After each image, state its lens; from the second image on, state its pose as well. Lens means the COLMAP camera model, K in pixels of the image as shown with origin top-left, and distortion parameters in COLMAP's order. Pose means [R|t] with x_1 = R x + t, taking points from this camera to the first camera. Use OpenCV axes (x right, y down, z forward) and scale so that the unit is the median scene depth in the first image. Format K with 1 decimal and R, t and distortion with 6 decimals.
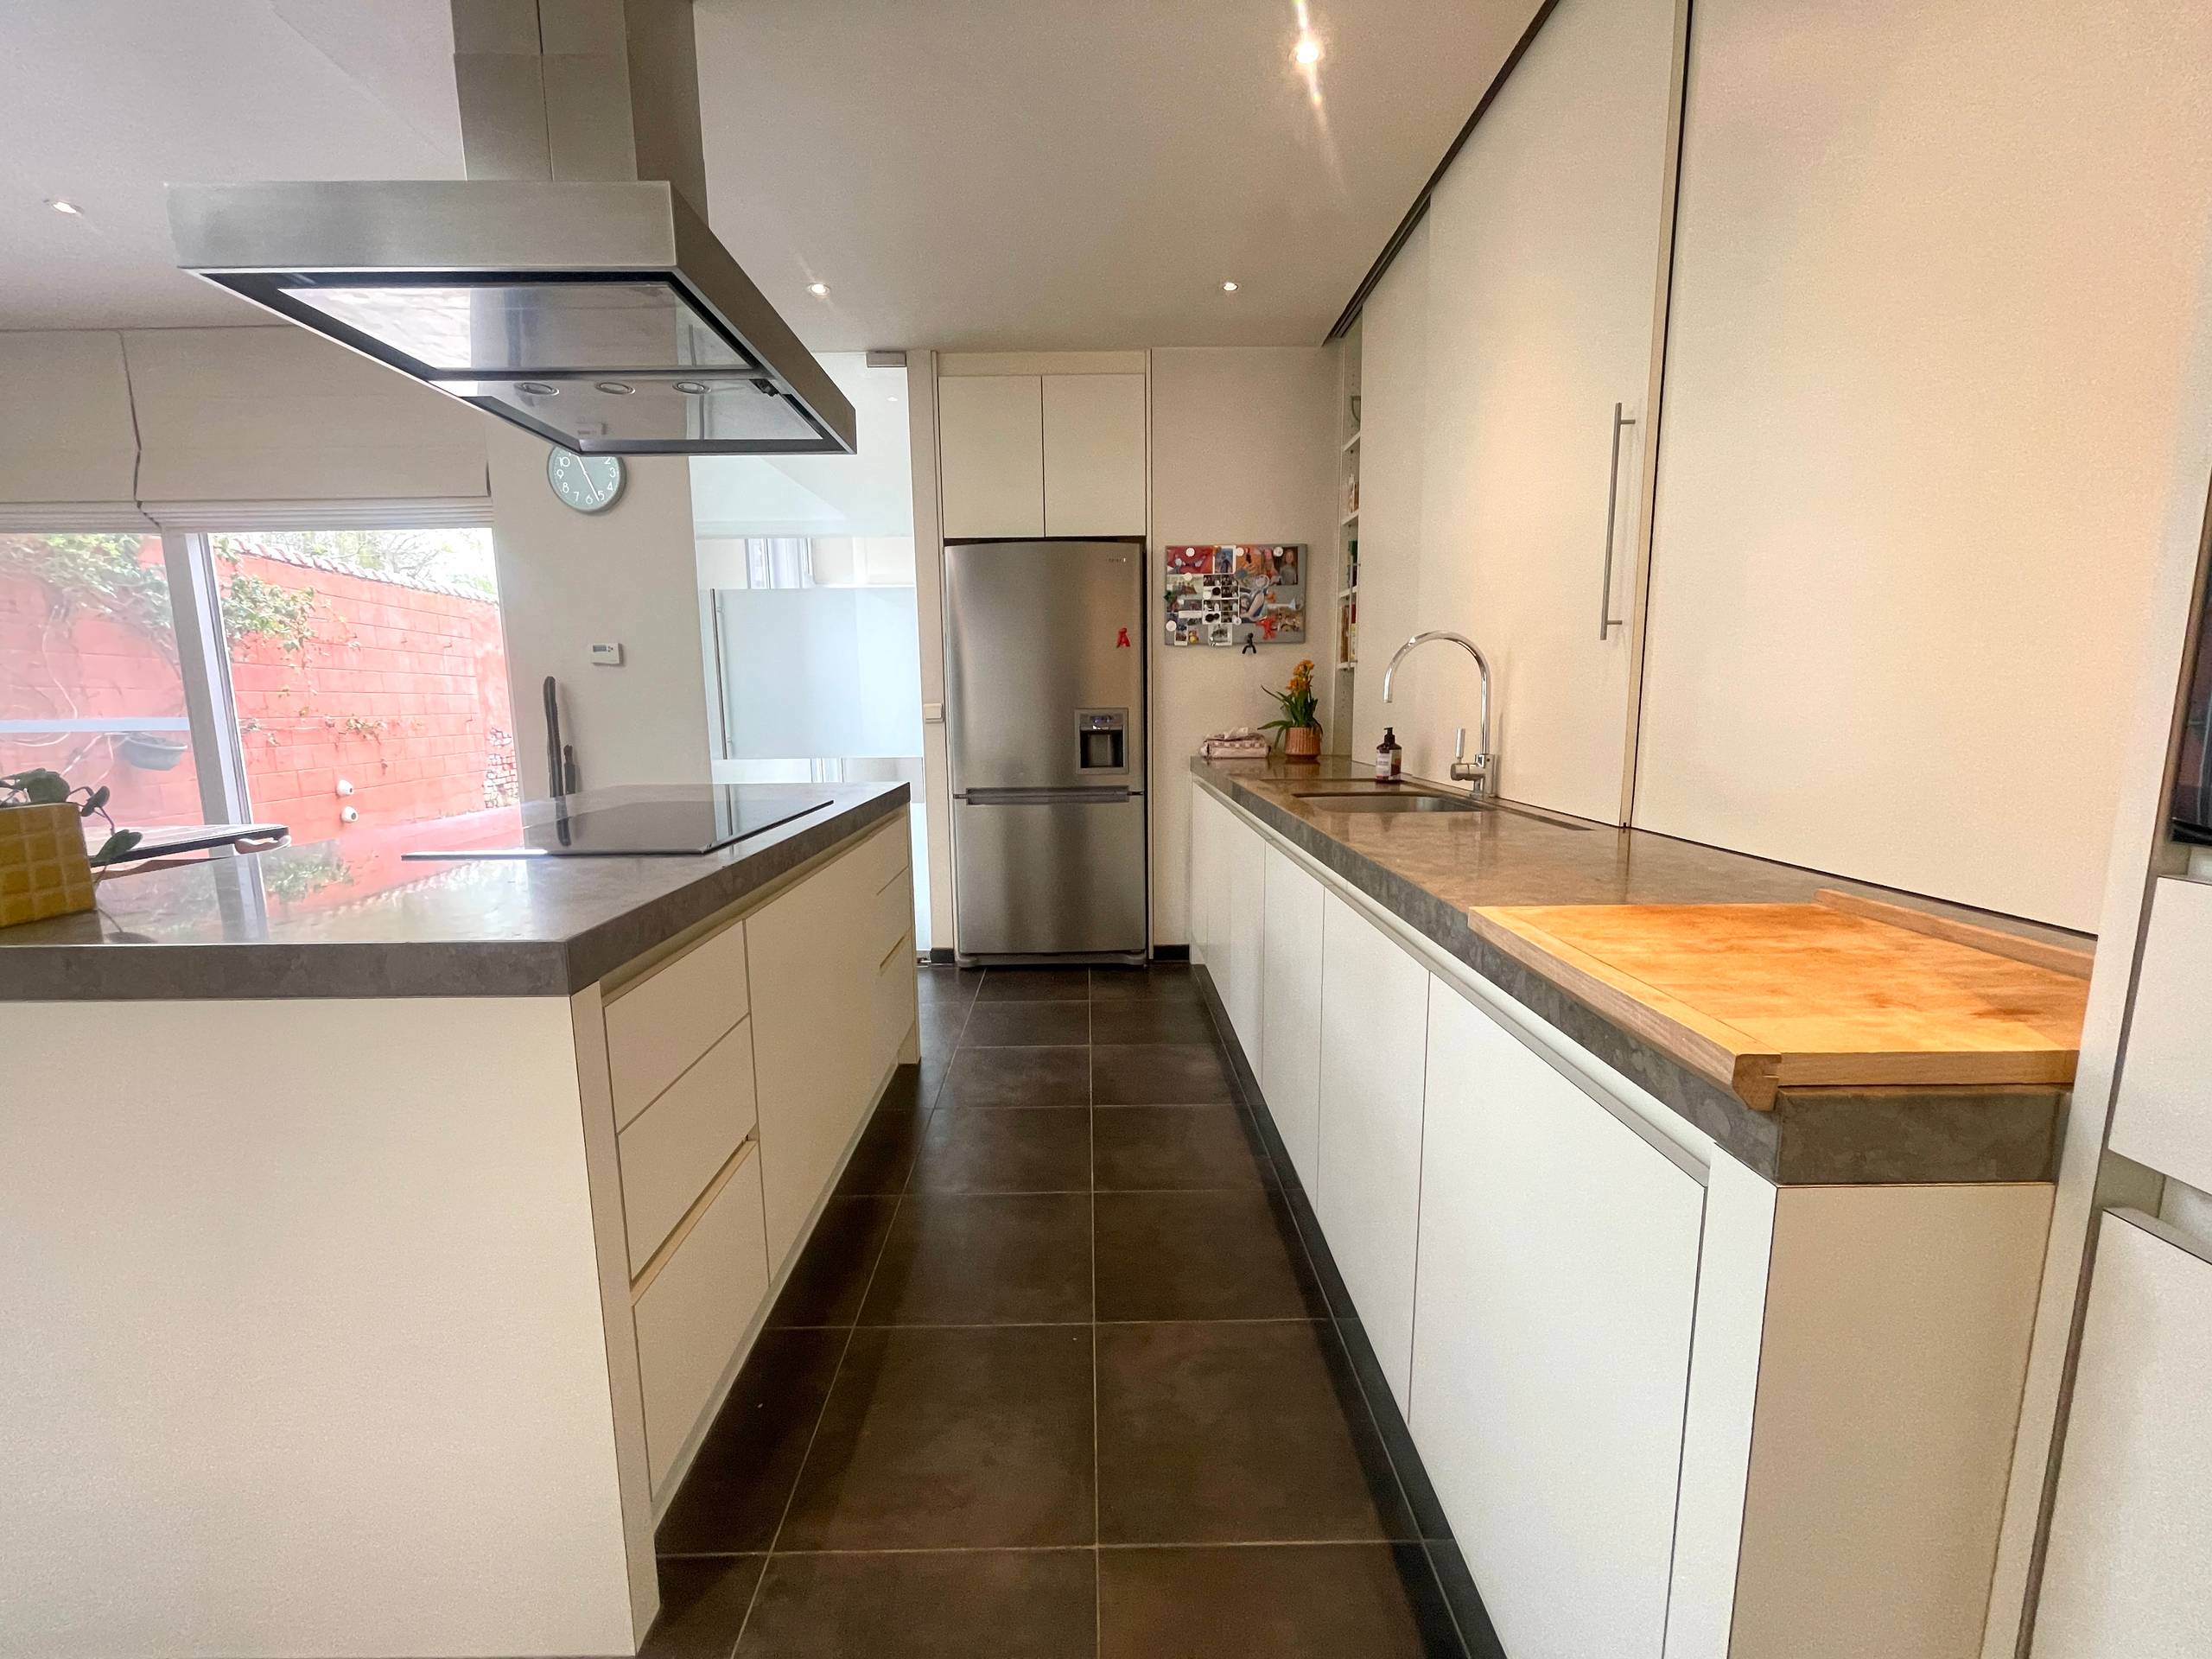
lens RADIAL K [[893.4, 0, 1100.0], [0, 893.4, 834.1], [0, 0, 1]] dist [-0.000596, -0.000011]
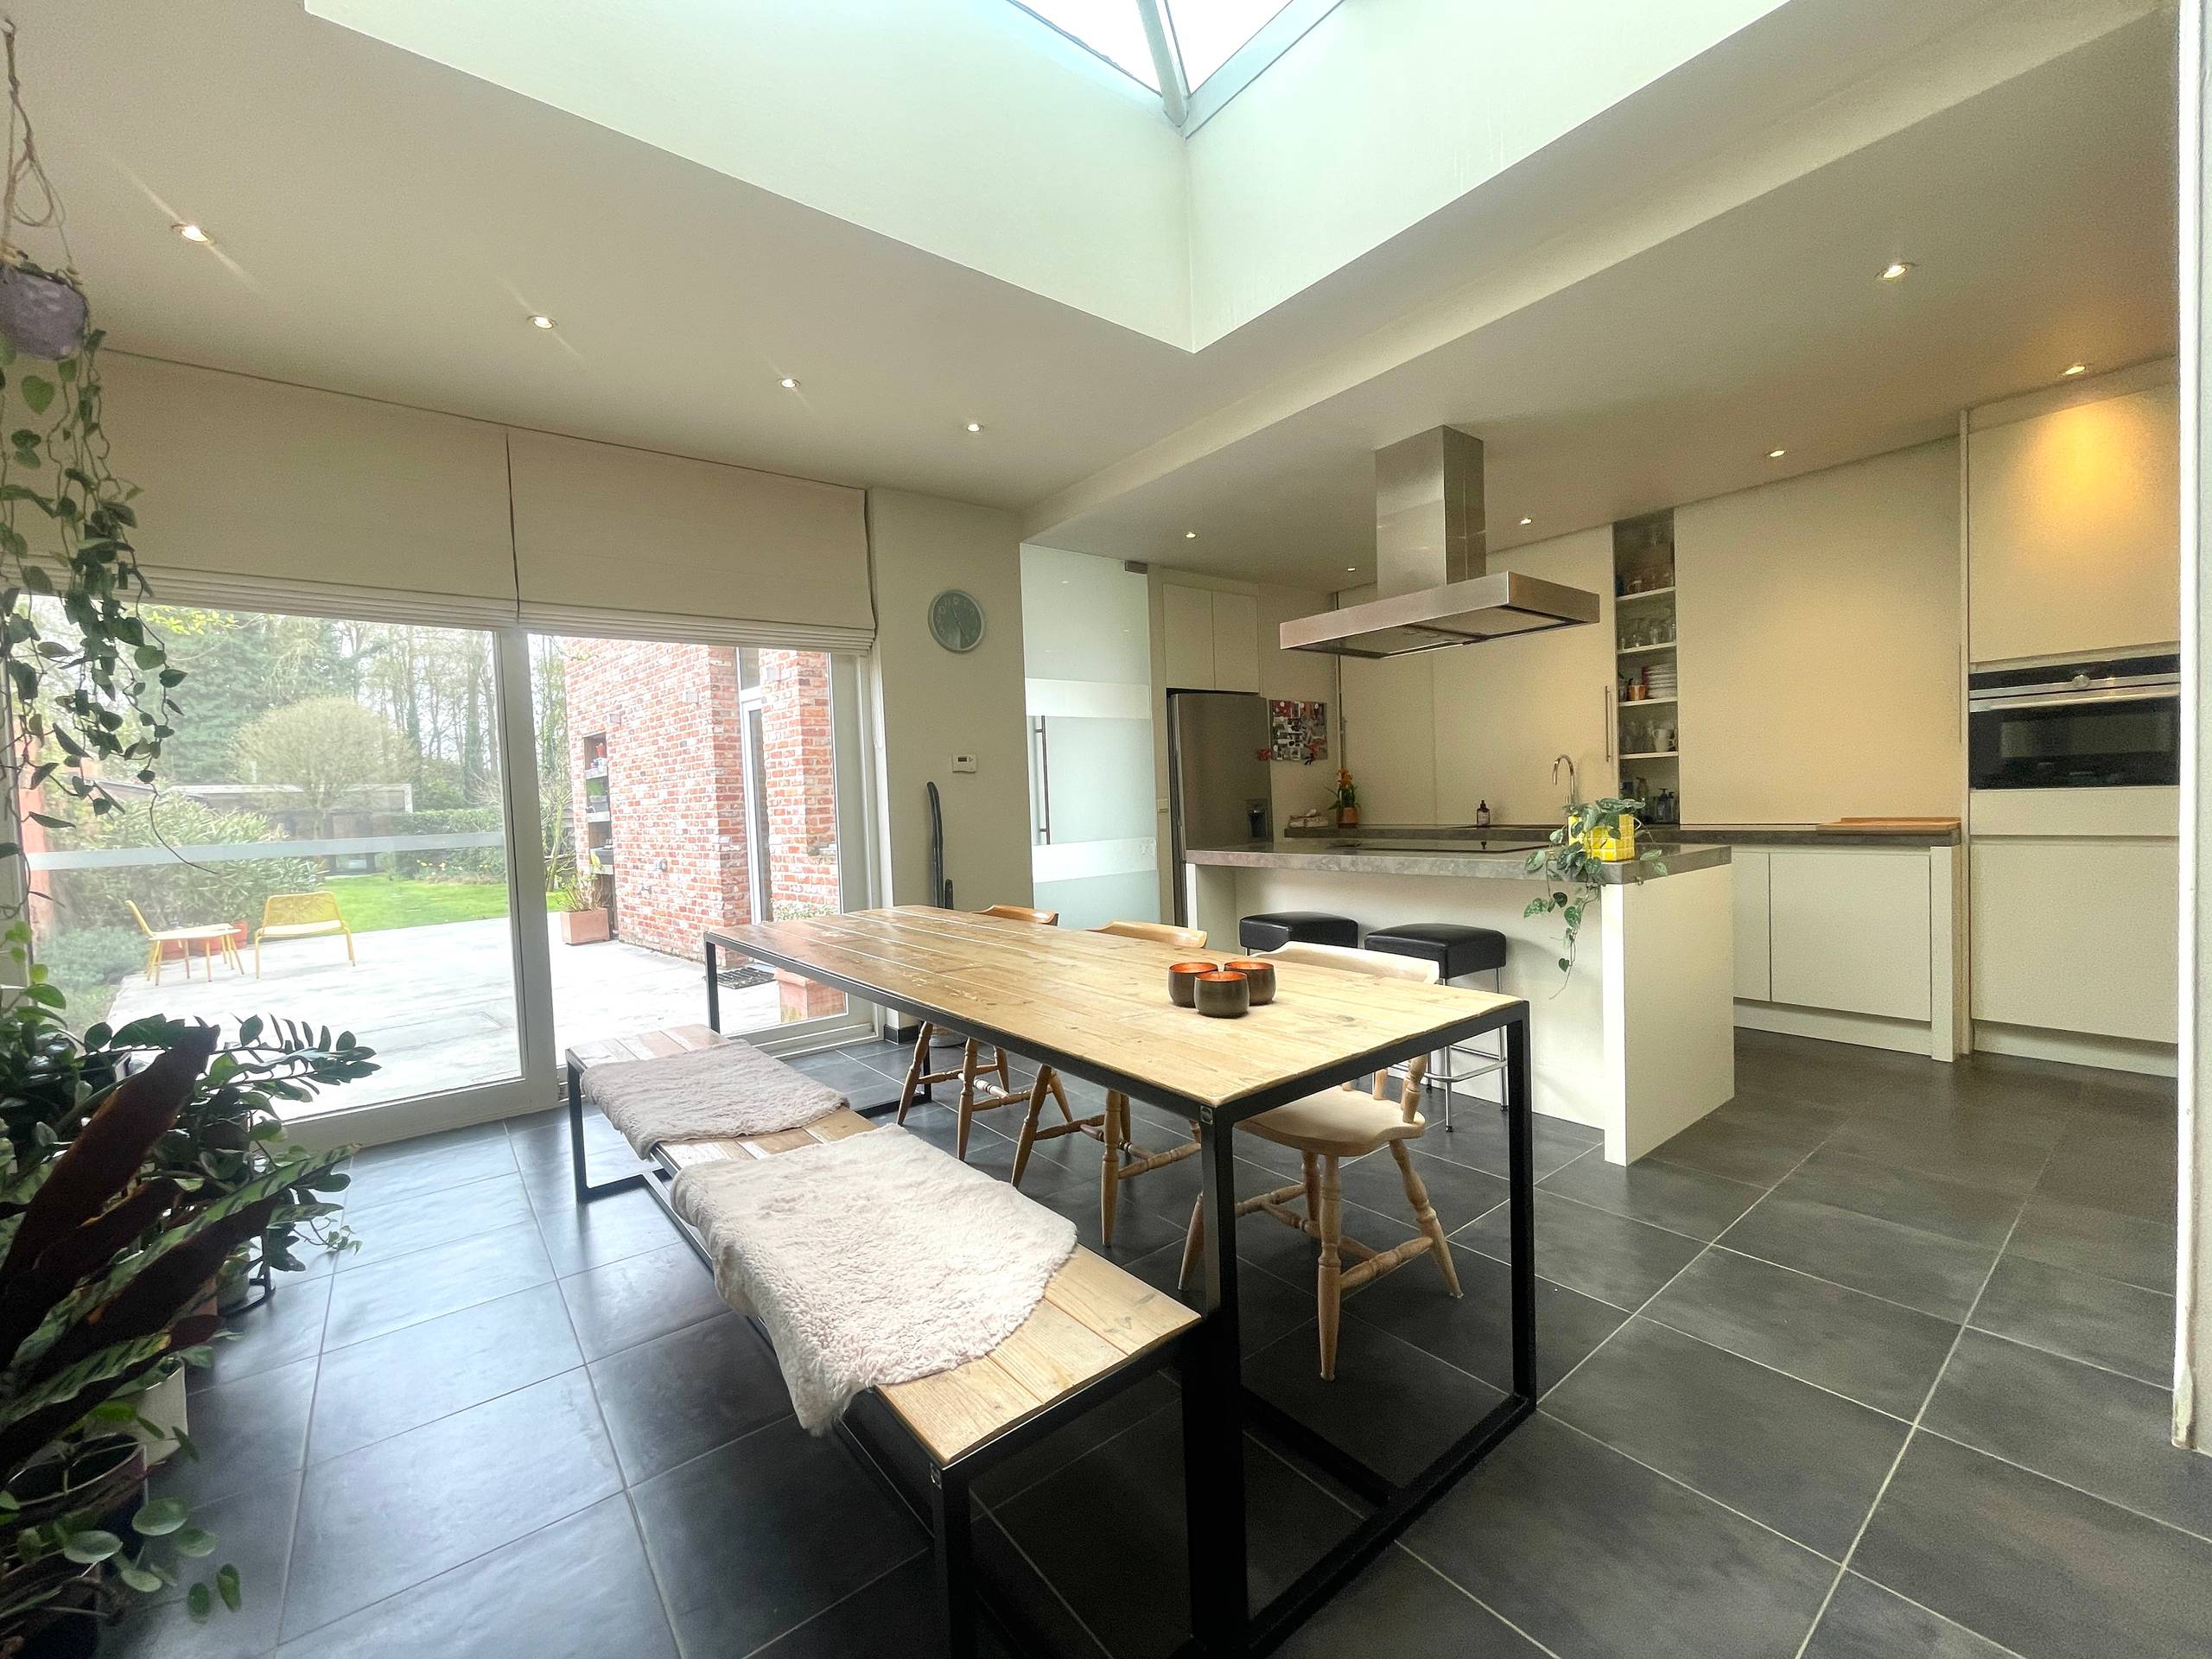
lens RADIAL K [[893.4, 0, 1104.0], [0, 893.4, 829.4], [0, 0, 1]] dist [-0.000596, -0.000011]
pose [[0.788018, -0.041001, 0.614286, -1.166052], [0.119156, 0.989071, -0.086840, 0.015260], [-0.604012, 0.141627, 0.784290, -0.056805]]
